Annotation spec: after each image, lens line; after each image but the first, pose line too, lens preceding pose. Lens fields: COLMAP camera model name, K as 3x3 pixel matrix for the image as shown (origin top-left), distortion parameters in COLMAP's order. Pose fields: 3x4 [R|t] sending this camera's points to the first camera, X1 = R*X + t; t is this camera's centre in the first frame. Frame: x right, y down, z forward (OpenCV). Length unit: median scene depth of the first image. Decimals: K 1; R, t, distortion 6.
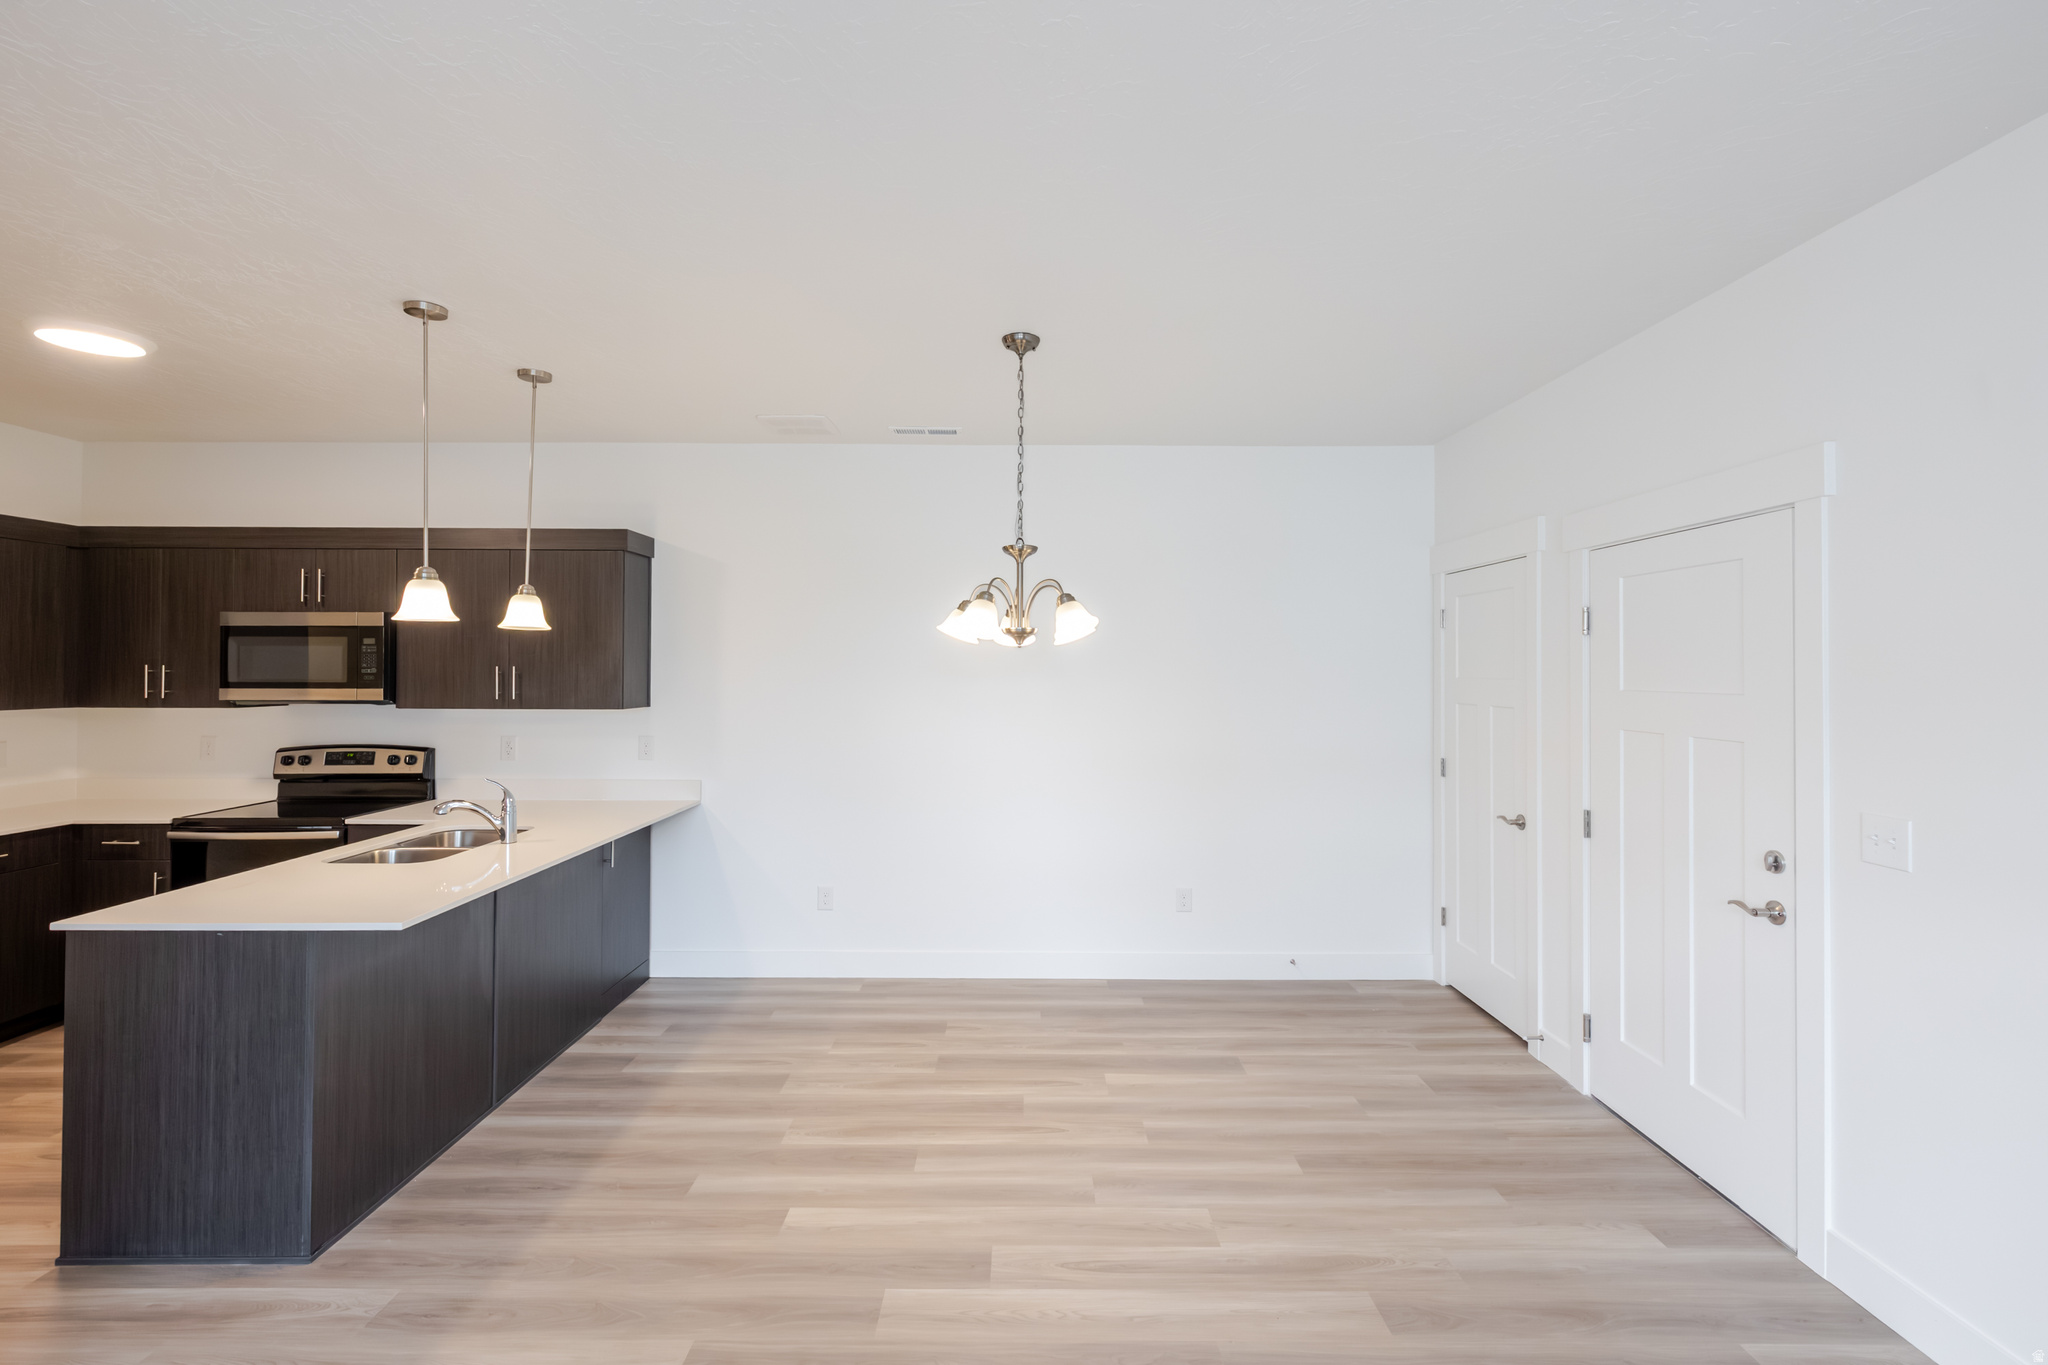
lens RADIAL K [[901.5, 0, 1031.2], [0, 901.5, 657.0], [0, 0, 1]] dist [0.002162, 0.000208]
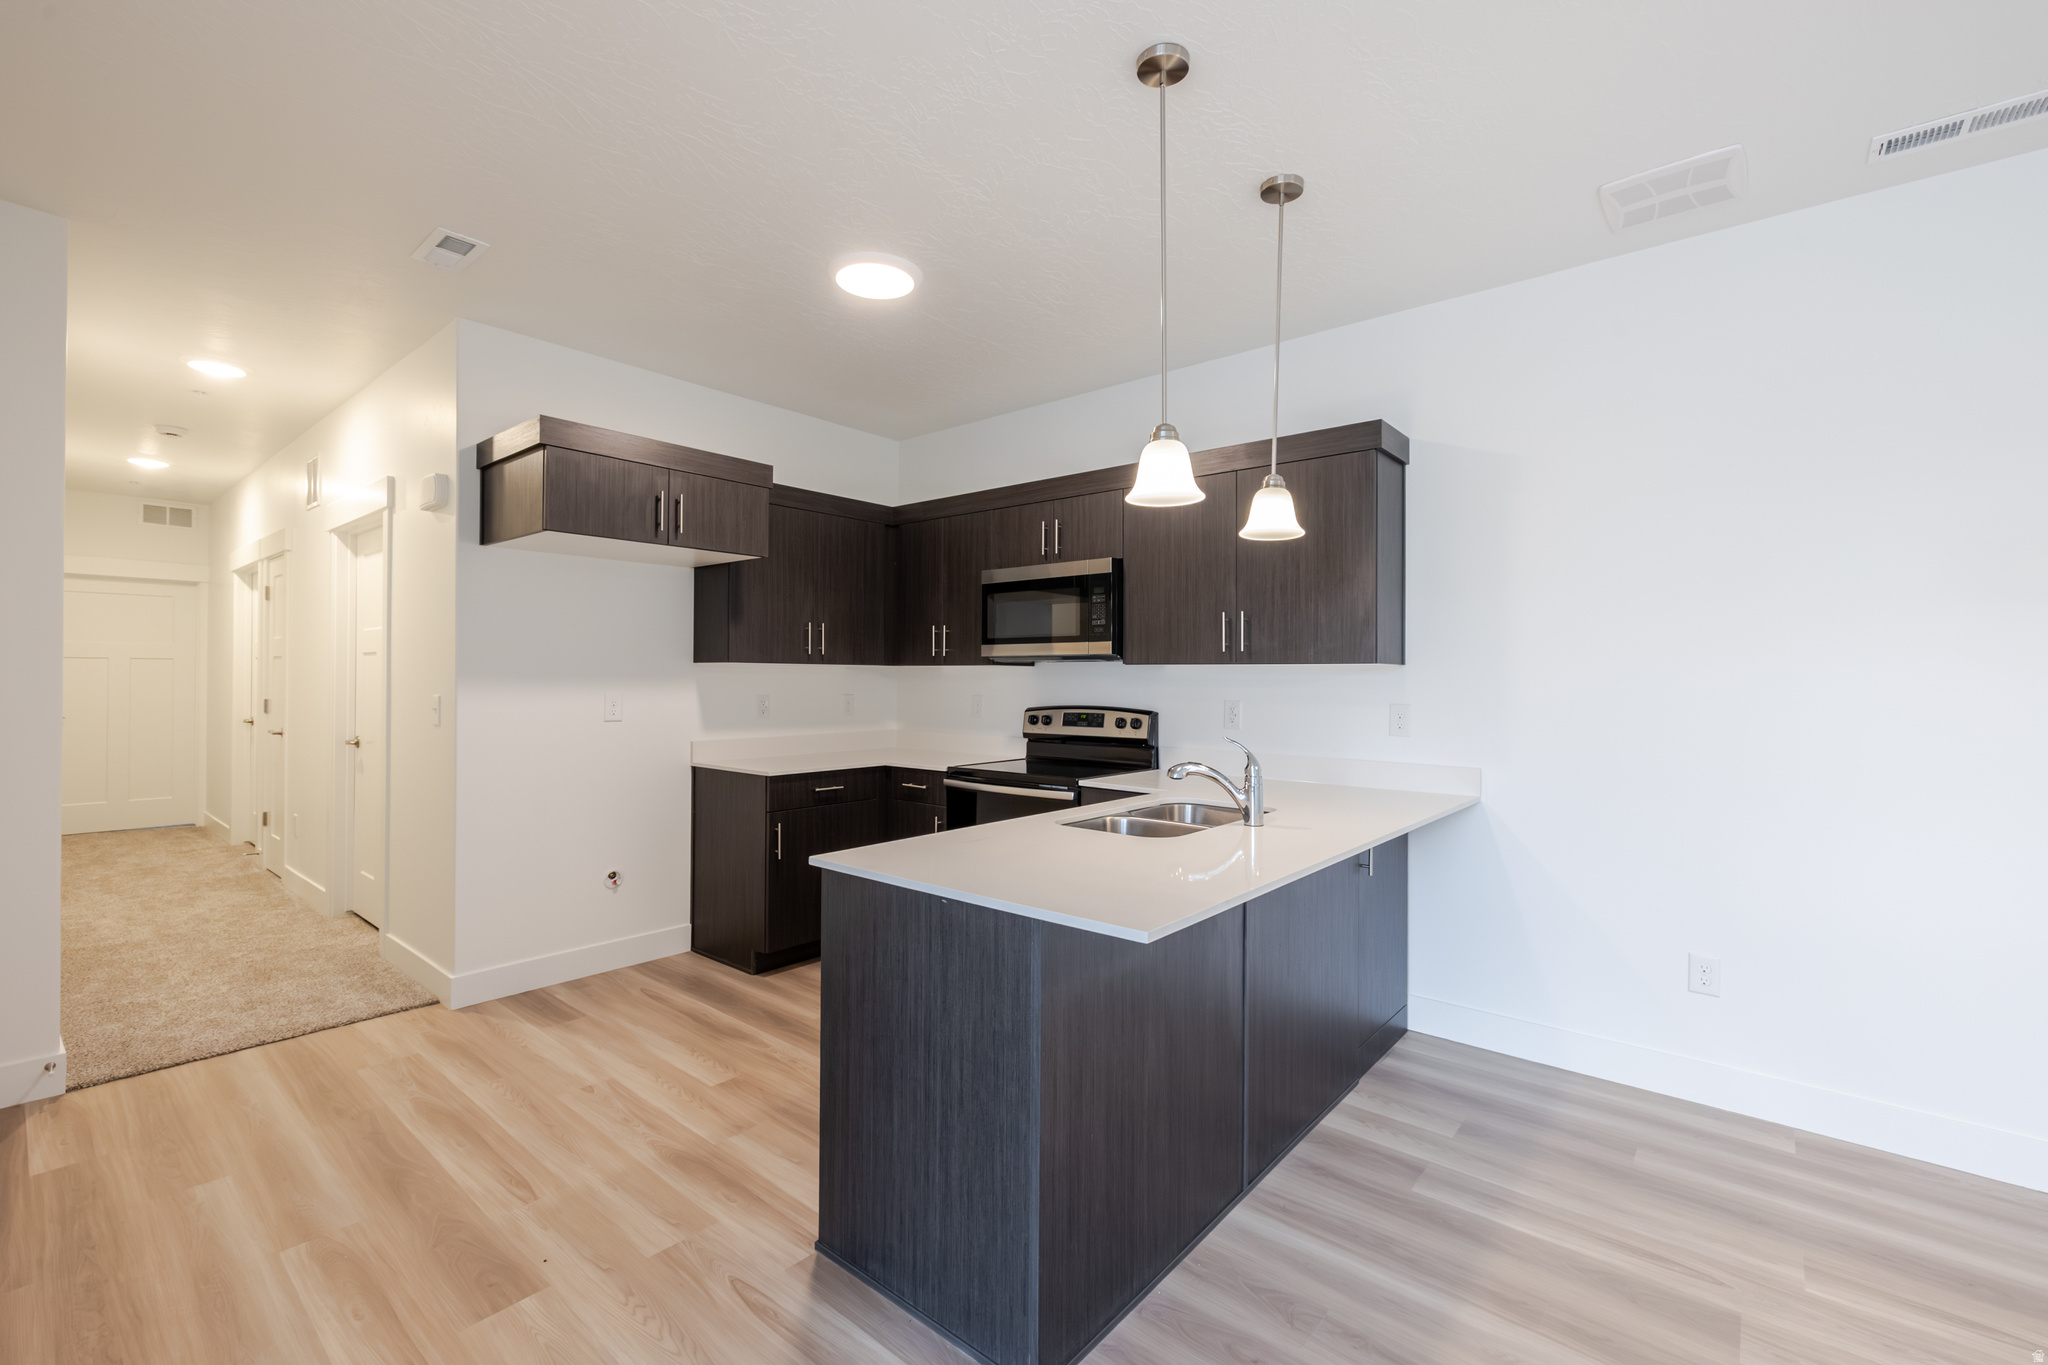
lens RADIAL K [[873.2, 0, 1030.1], [0, 873.2, 675.4], [0, 0, 1]] dist [0.000040, -0.000064]
pose [[0.759132, -0.000429, -0.650937, -0.211906], [0.004652, 0.999978, 0.004766, 0.066112], [0.650920, -0.006647, 0.759117, 0.284151]]
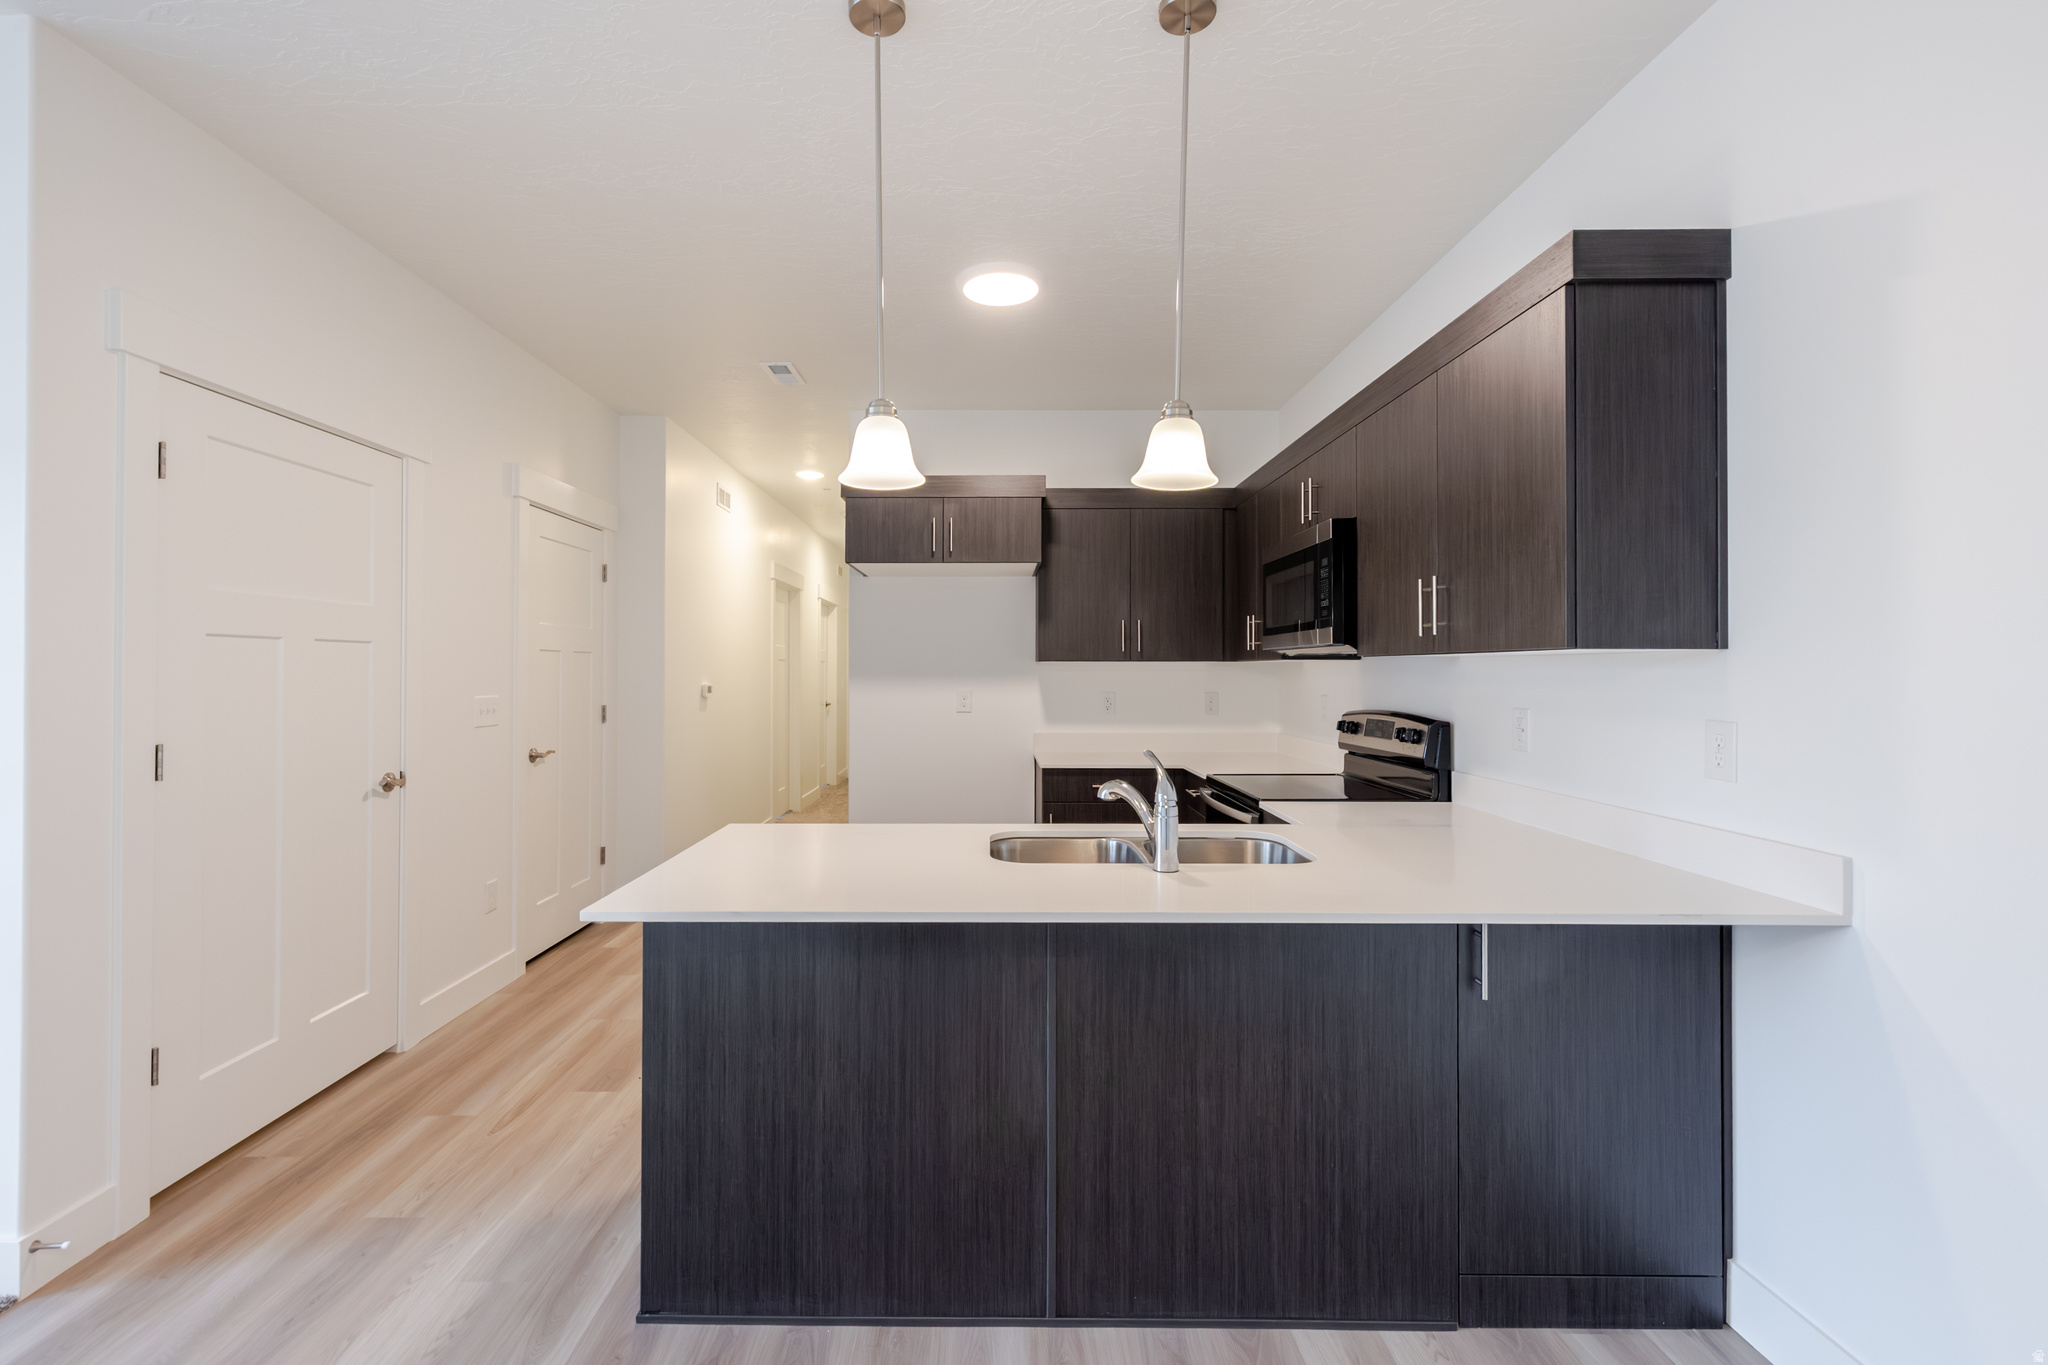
lens RADIAL K [[888.5, 0, 984.5], [0, 888.5, 663.9], [0, 0, 1]] dist [-0.000322, 0.000005]
pose [[-0.017573, -0.012570, -0.999767, -0.022293], [0.011575, 0.999851, -0.012775, 0.070995], [0.999779, -0.011796, -0.017425, 0.757124]]
